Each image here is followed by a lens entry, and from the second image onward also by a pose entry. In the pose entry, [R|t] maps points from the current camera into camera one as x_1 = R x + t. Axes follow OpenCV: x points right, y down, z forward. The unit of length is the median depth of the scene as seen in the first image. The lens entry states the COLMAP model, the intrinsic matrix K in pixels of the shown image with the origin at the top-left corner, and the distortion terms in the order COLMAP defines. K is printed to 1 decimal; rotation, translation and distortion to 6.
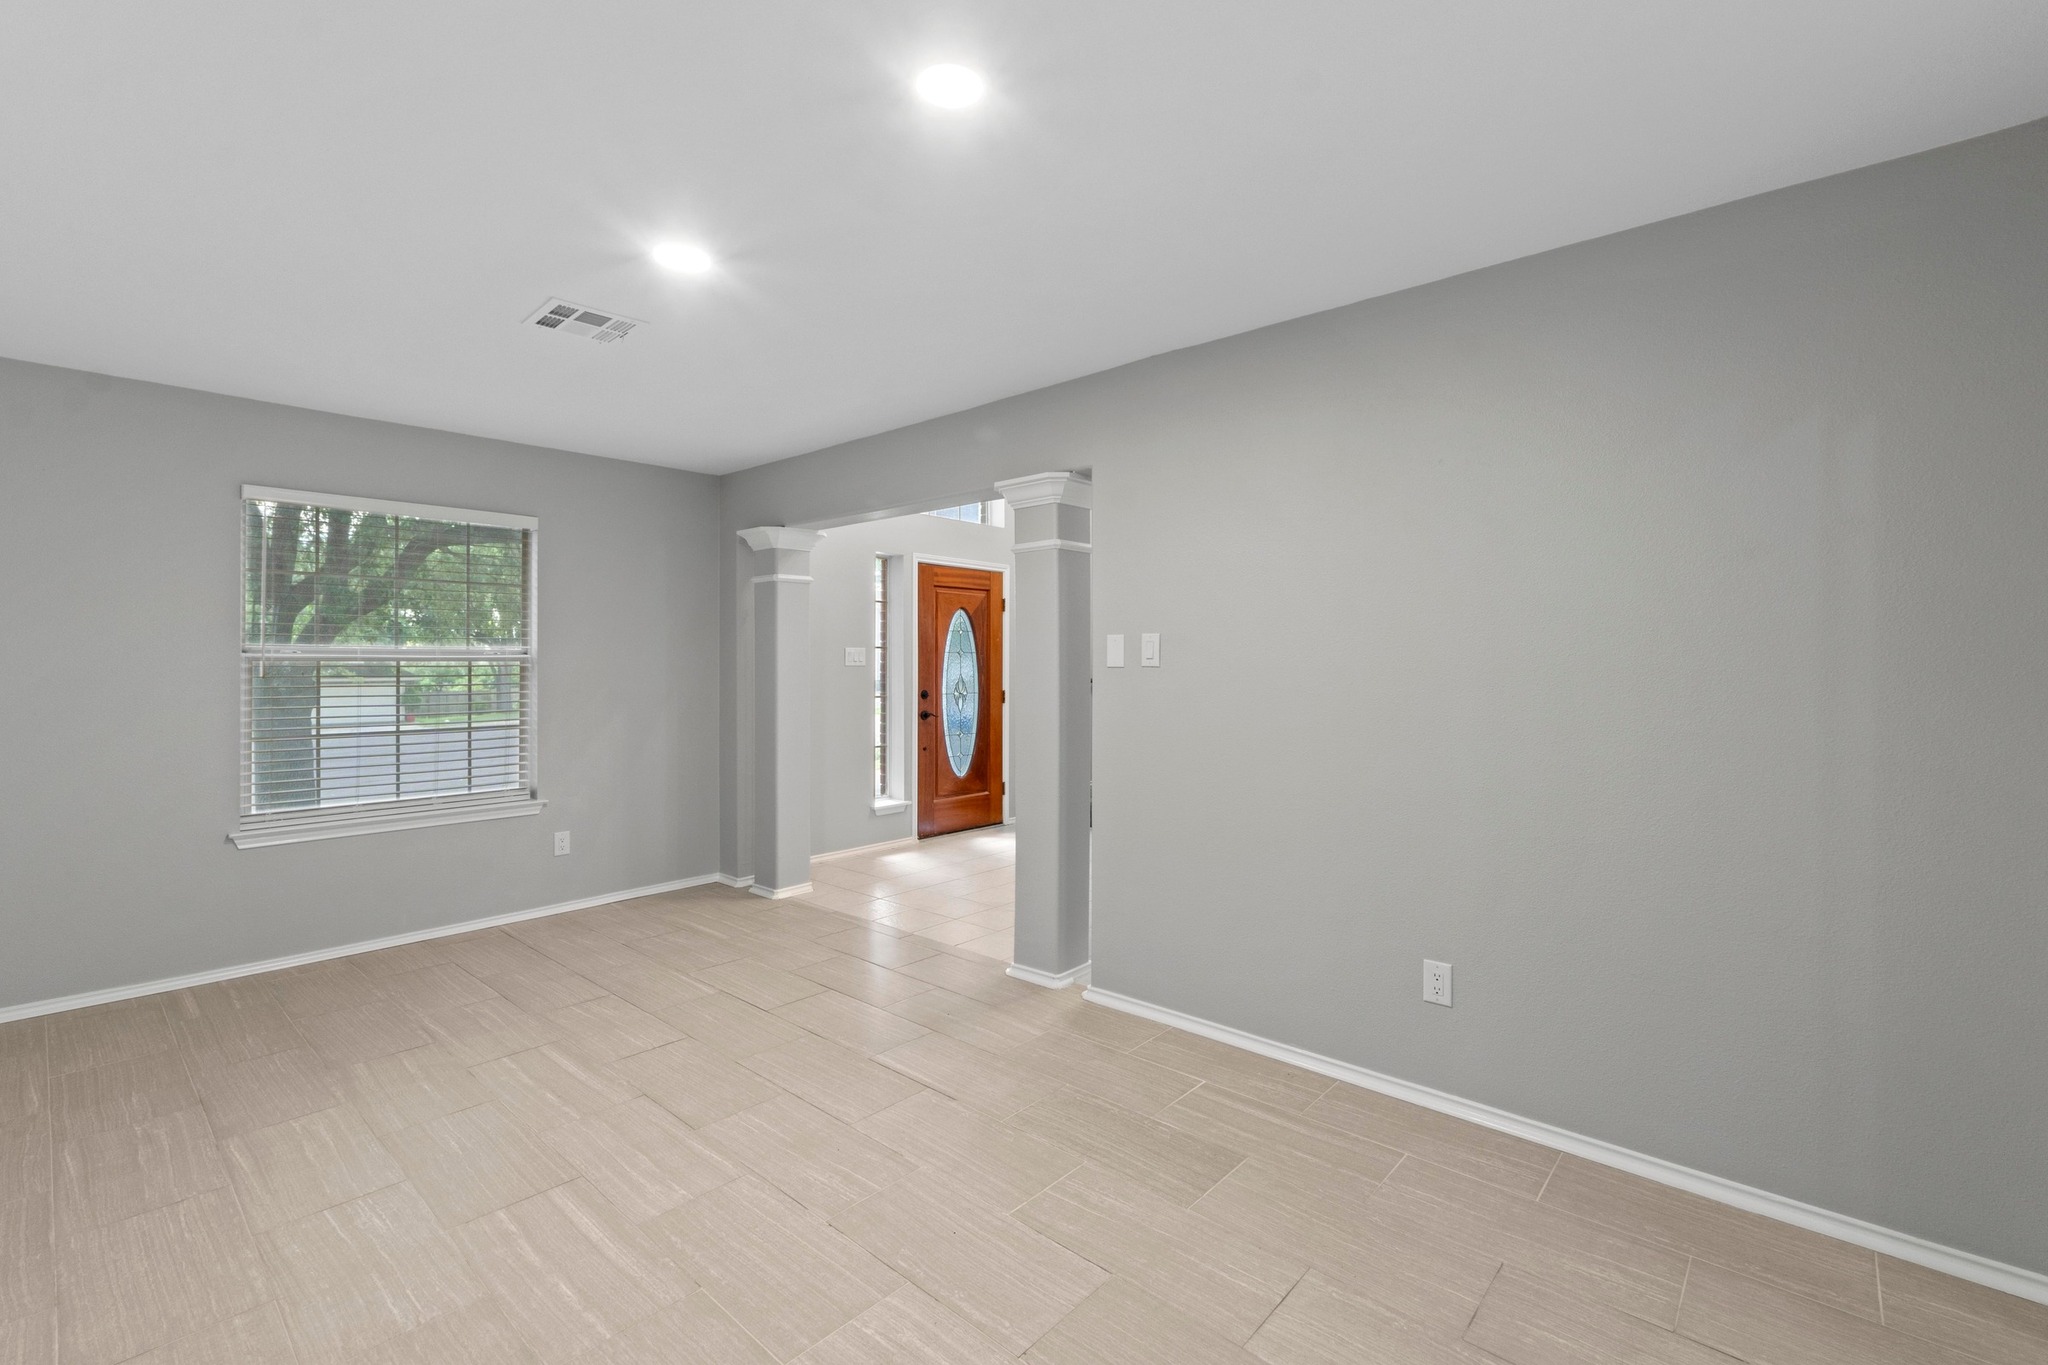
lens RADIAL K [[884.5, 0, 1026.9], [0, 884.5, 665.4], [0, 0, 1]] dist [-0.007775, -0.000074]
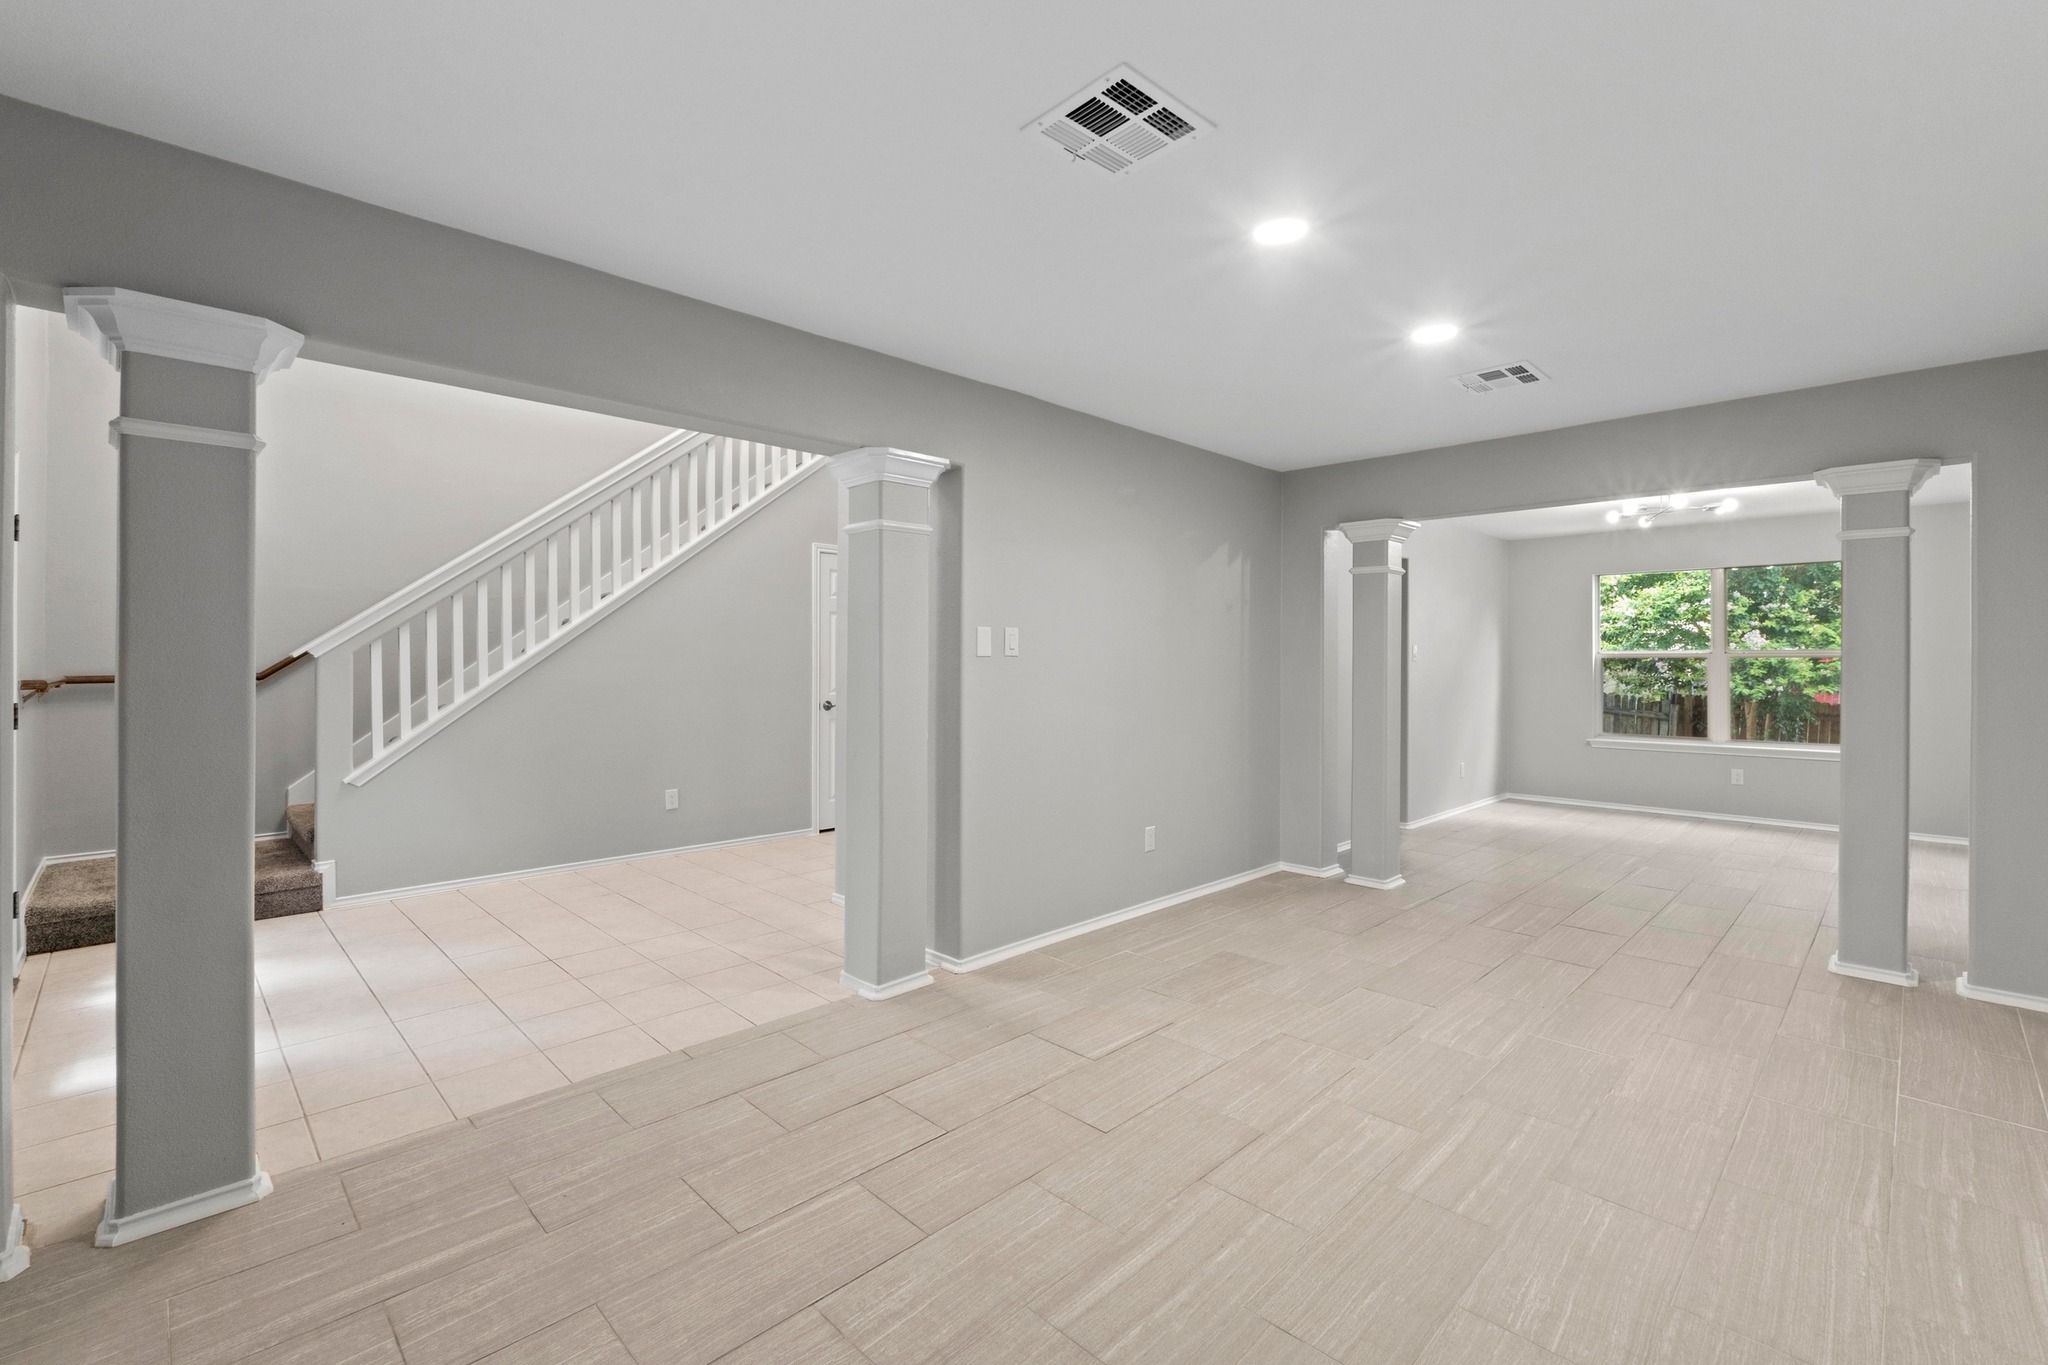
lens RADIAL K [[884.5, 0, 1026.9], [0, 884.5, 665.4], [0, 0, 1]] dist [-0.007775, -0.000074]
pose [[0.064324, -0.009050, 0.997888, -1.000290], [-0.004360, 0.999947, 0.009349, 0.002729], [-0.997920, -0.004952, 0.064281, 0.884358]]
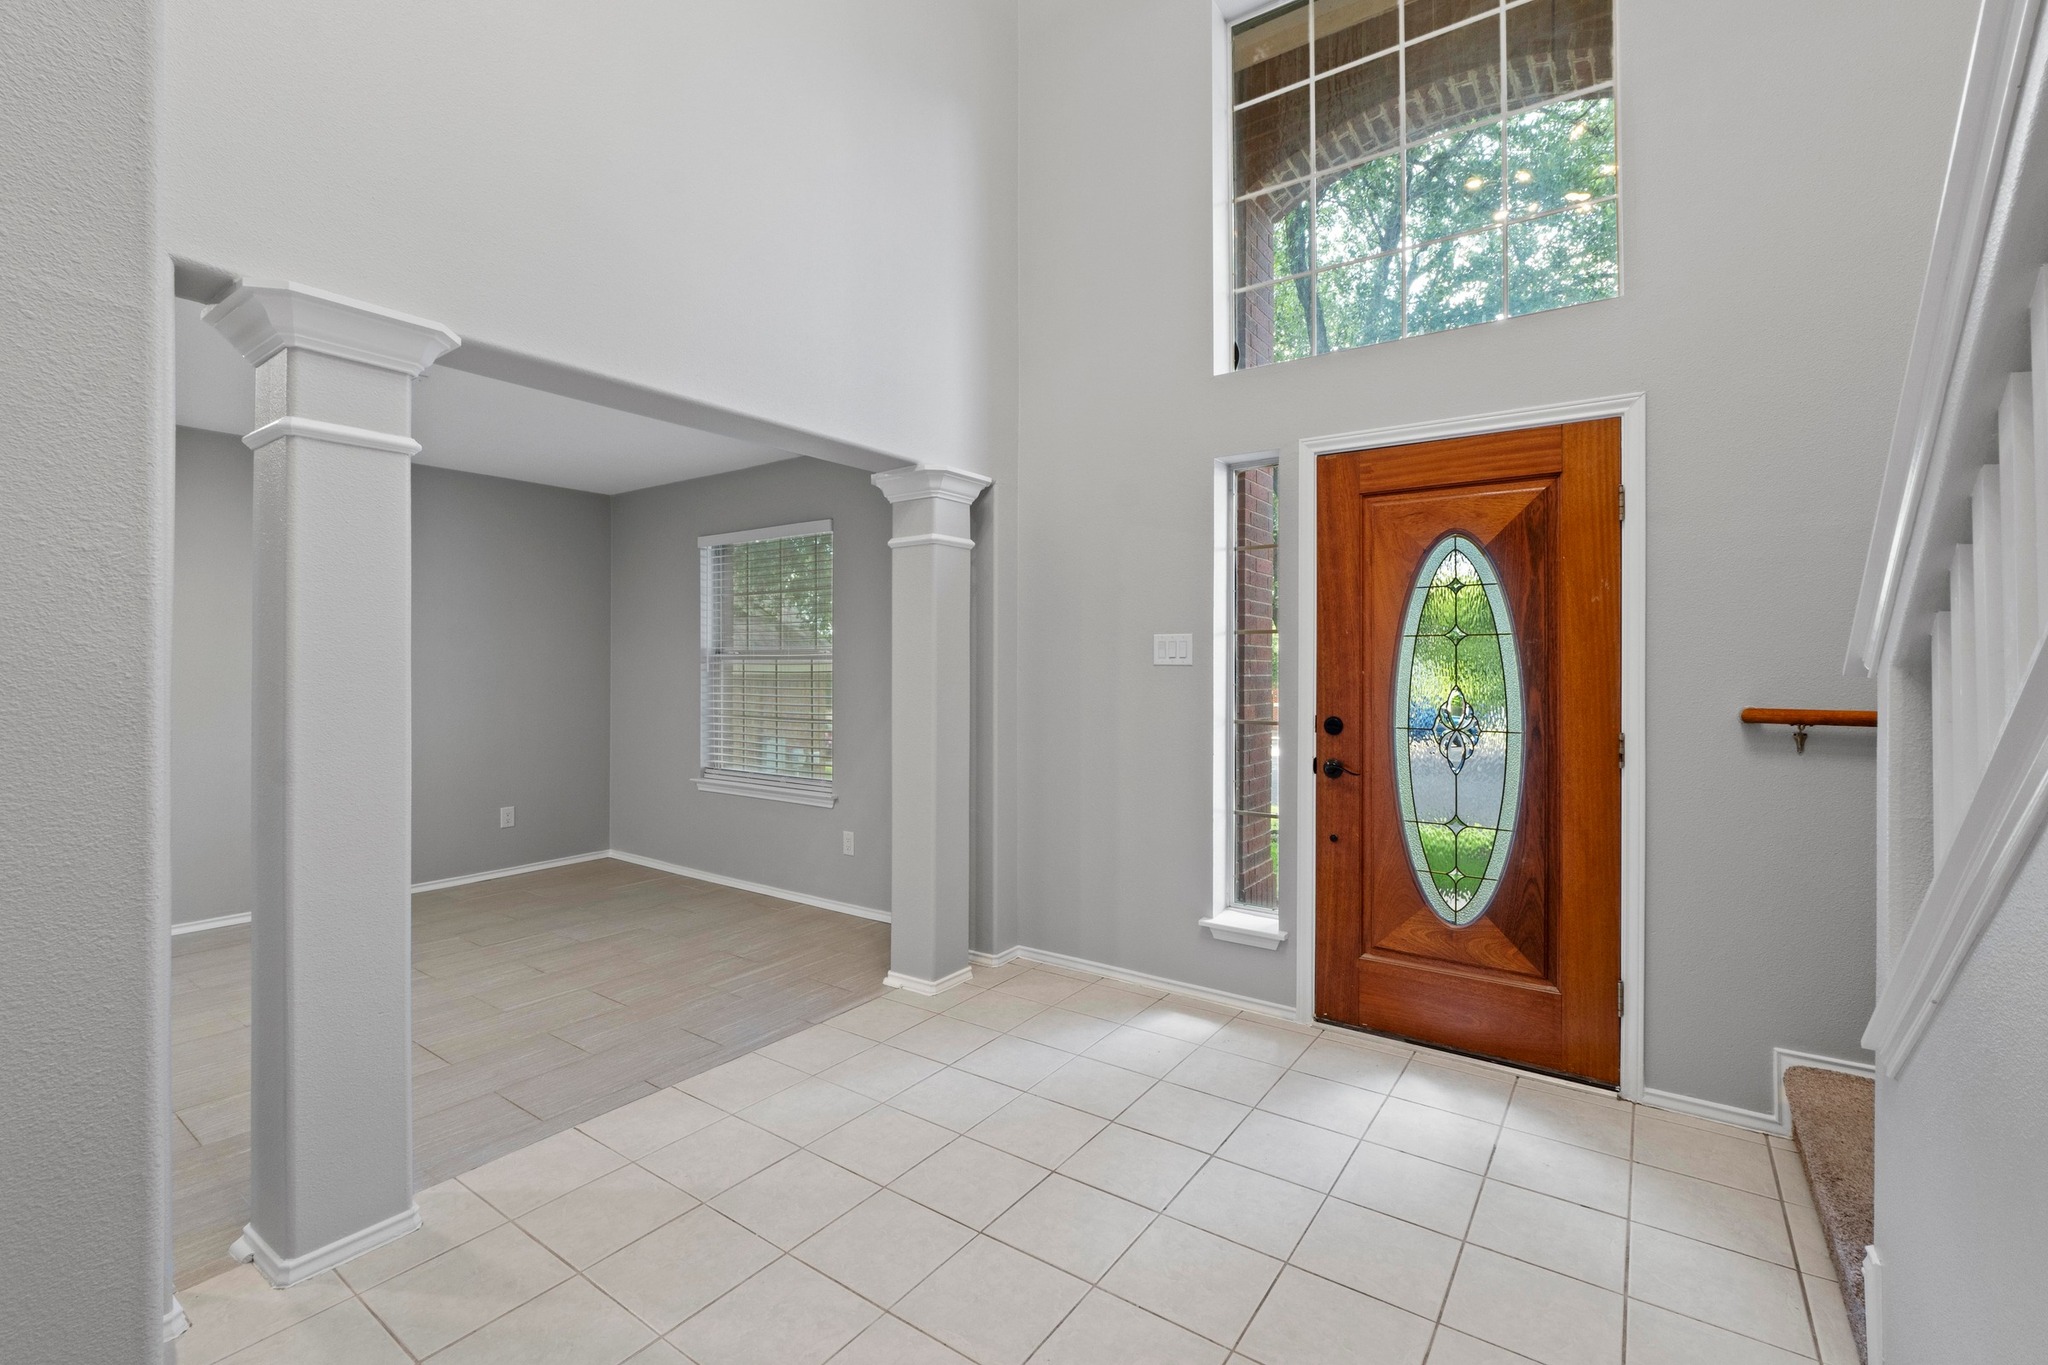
lens RADIAL K [[884.5, 0, 1026.9], [0, 884.5, 665.4], [0, 0, 1]] dist [-0.007775, -0.000074]
pose [[0.106656, 0.003552, -0.994290, 0.673152], [-0.001683, 0.999993, 0.003392, -0.002770], [0.994295, 0.001311, 0.106661, 1.522340]]
